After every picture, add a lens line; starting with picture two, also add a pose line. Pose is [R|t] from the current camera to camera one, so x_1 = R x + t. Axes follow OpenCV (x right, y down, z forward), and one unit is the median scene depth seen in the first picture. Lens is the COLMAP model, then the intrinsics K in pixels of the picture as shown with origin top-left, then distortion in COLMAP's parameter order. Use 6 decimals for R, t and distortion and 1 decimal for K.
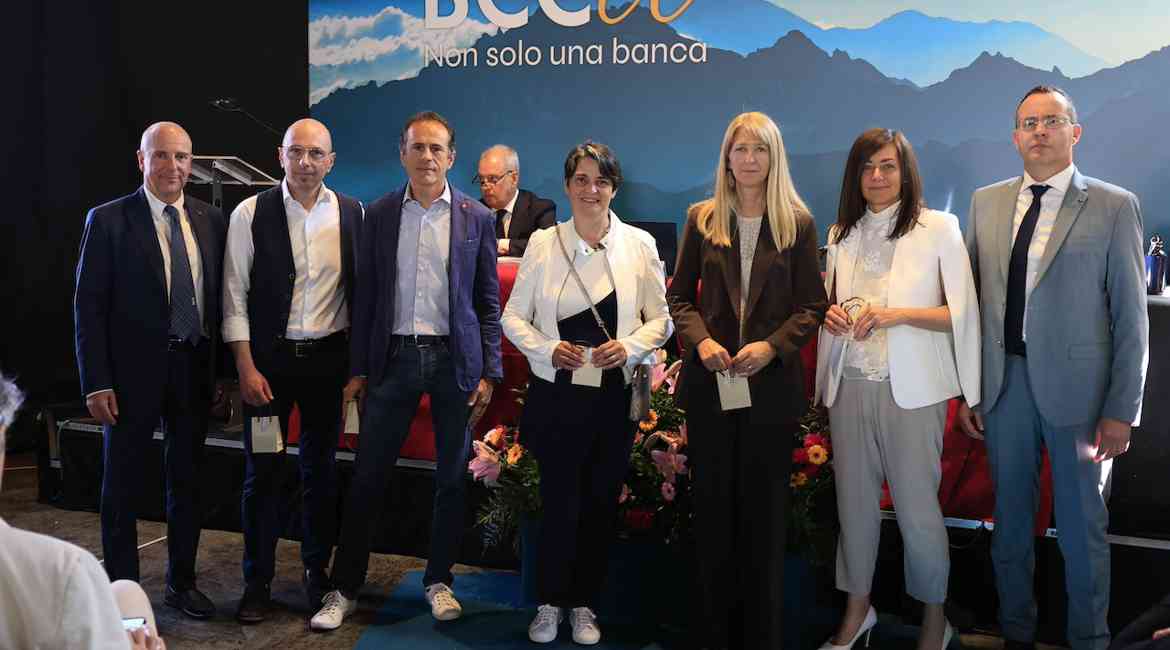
lens RADIAL K [[1319.9, 0, 585.0], [0, 1319.9, 325.0], [0, 0, 1]] dist [0.074713, -0.034894]
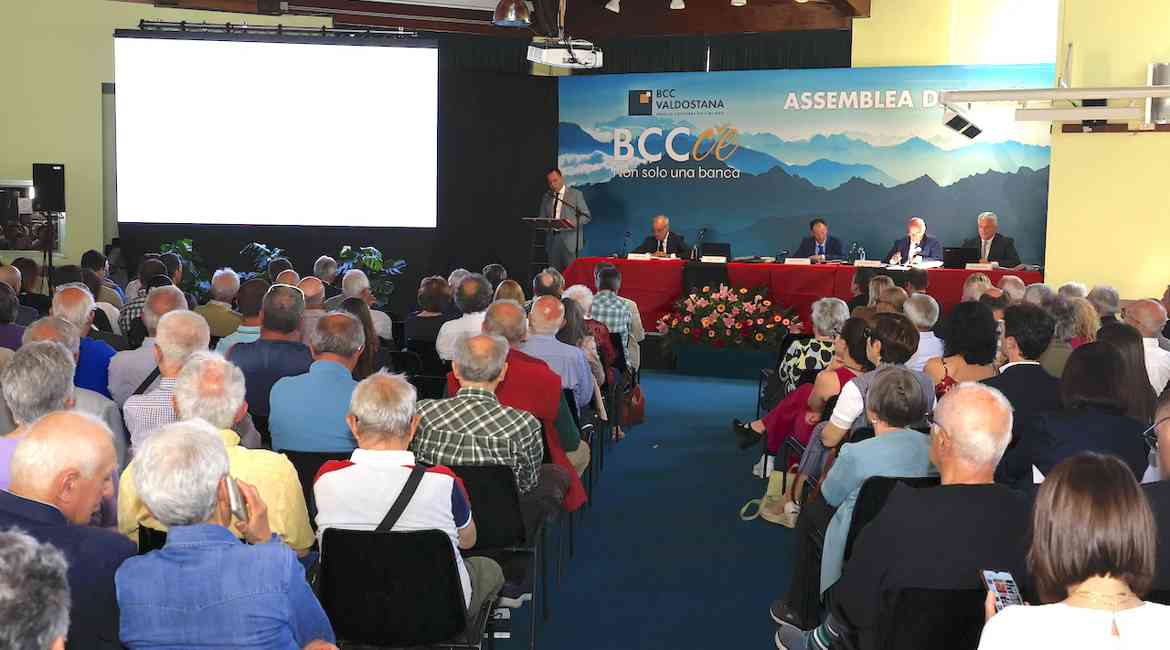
lens RADIAL K [[1319.9, 0, 585.0], [0, 1319.9, 325.0], [0, 0, 1]] dist [0.074713, -0.034894]
pose [[0.999869, 0.005200, -0.015315, -0.141117], [-0.005687, 0.999475, -0.031906, 0.134933], [0.015141, 0.031988, 0.999374, -1.302494]]
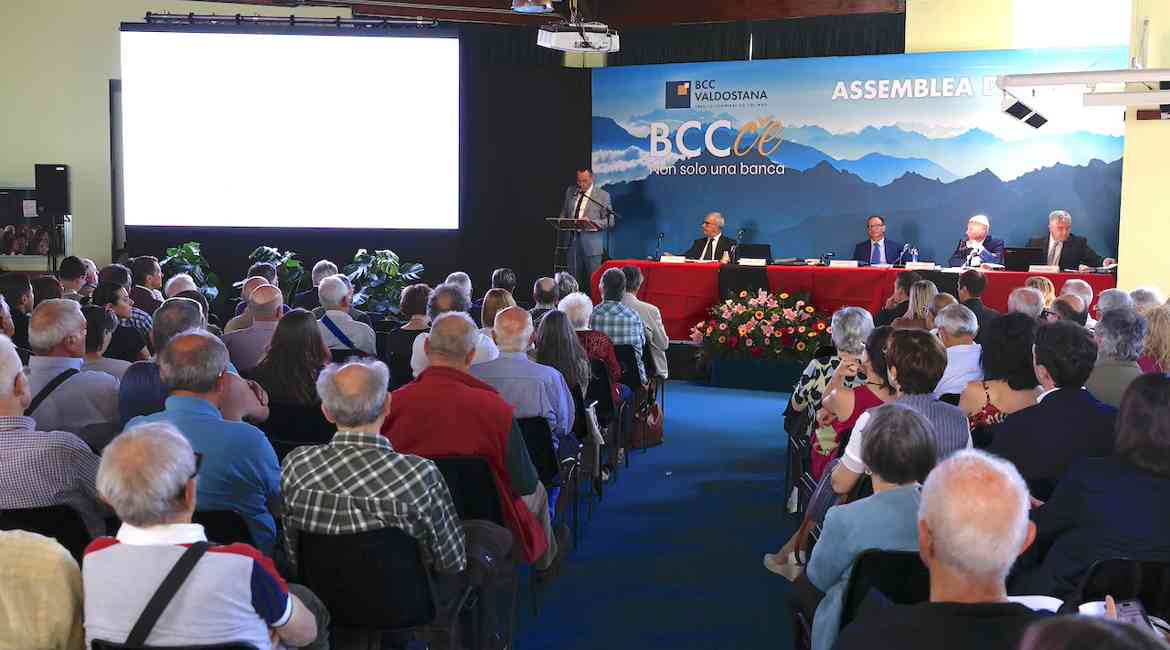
lens RADIAL K [[1319.9, 0, 585.0], [0, 1319.9, 325.0], [0, 0, 1]] dist [0.074713, -0.034894]
pose [[0.997650, 0.003831, -0.068405, -0.083713], [-0.006028, 0.999471, -0.031949, 0.119311], [0.068247, 0.032286, 0.997146, -1.160558]]
